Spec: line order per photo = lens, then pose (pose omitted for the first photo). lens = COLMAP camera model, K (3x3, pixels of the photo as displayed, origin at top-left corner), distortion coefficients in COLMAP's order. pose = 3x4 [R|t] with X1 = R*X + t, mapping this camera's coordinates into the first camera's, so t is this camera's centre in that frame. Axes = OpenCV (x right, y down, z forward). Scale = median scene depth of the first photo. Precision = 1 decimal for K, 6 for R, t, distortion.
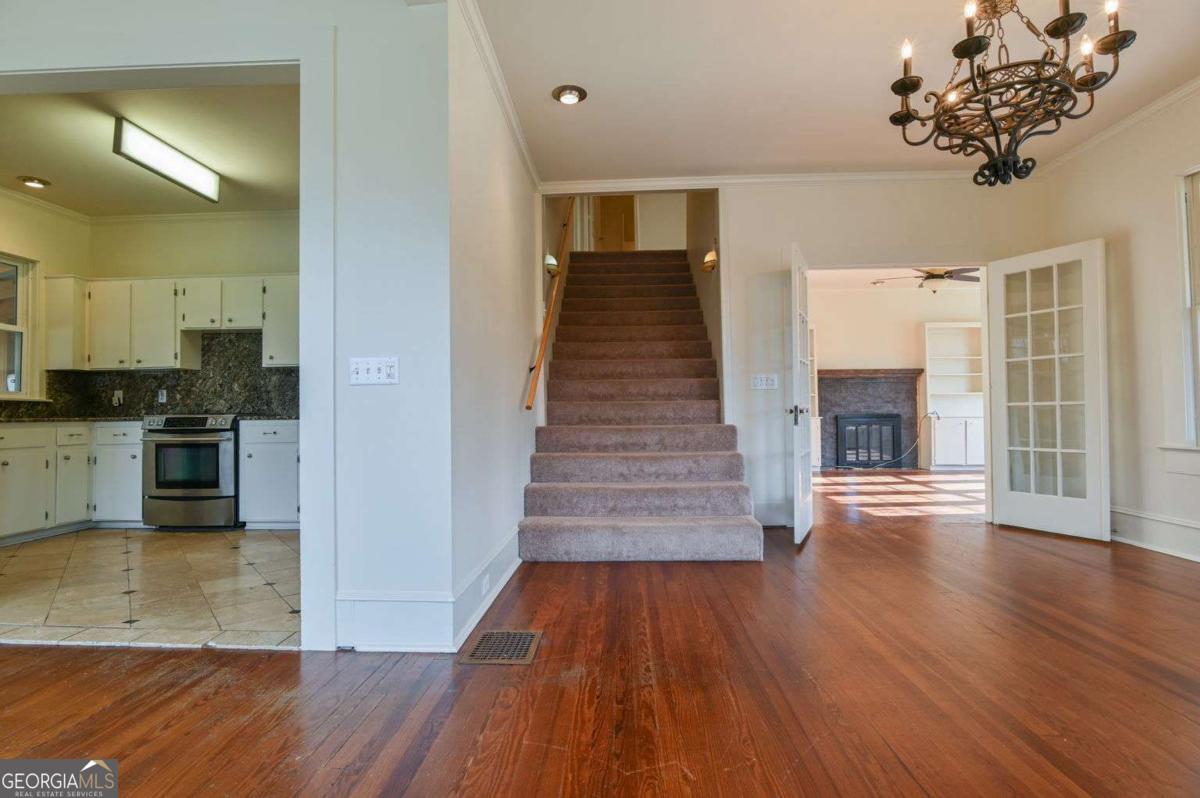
lens RADIAL K [[593.5, 0, 597.0], [0, 593.5, 399.3], [0, 0, 1]] dist [-0.018917, 0.000584]
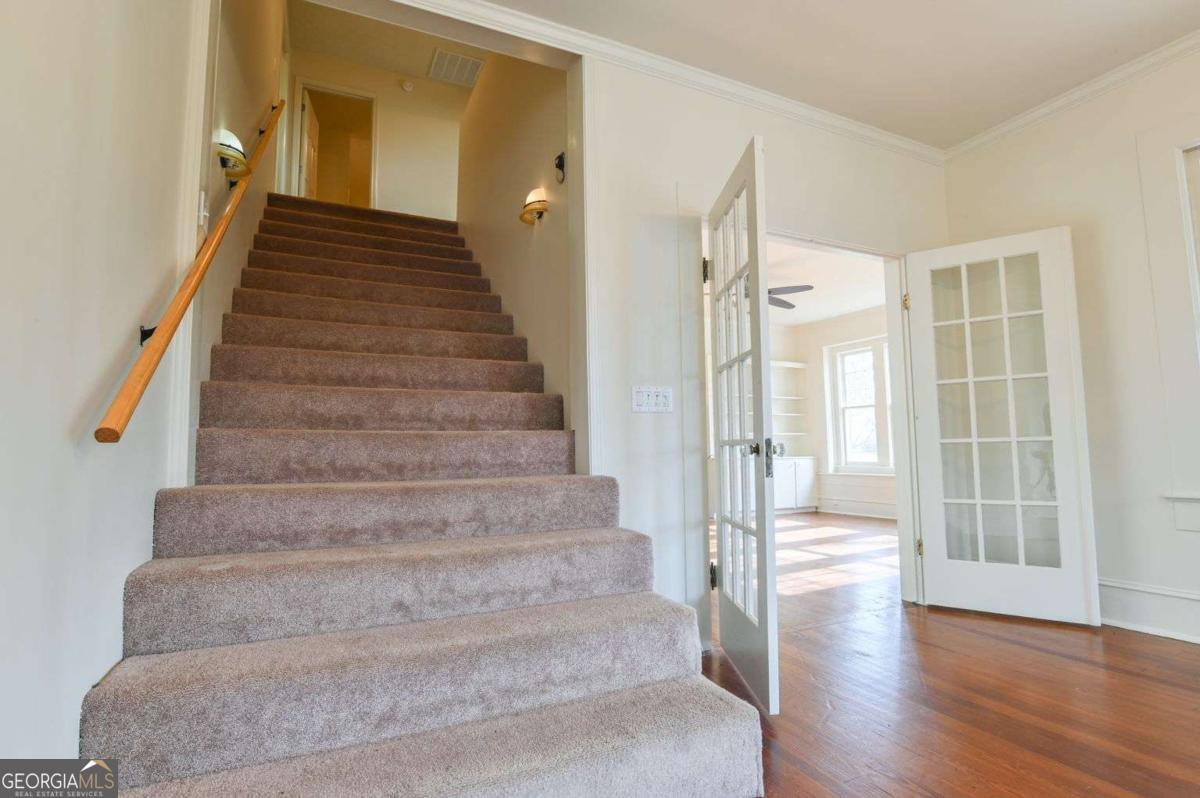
lens RADIAL K [[593.5, 0, 604.5], [0, 593.5, 398.7], [0, 0, 1]] dist [-0.018917, 0.000584]
pose [[0.877923, 0.042349, 0.476925, -0.032618], [-0.007974, 0.997236, -0.073871, 0.012997], [-0.478735, 0.061050, 0.875834, 0.532977]]
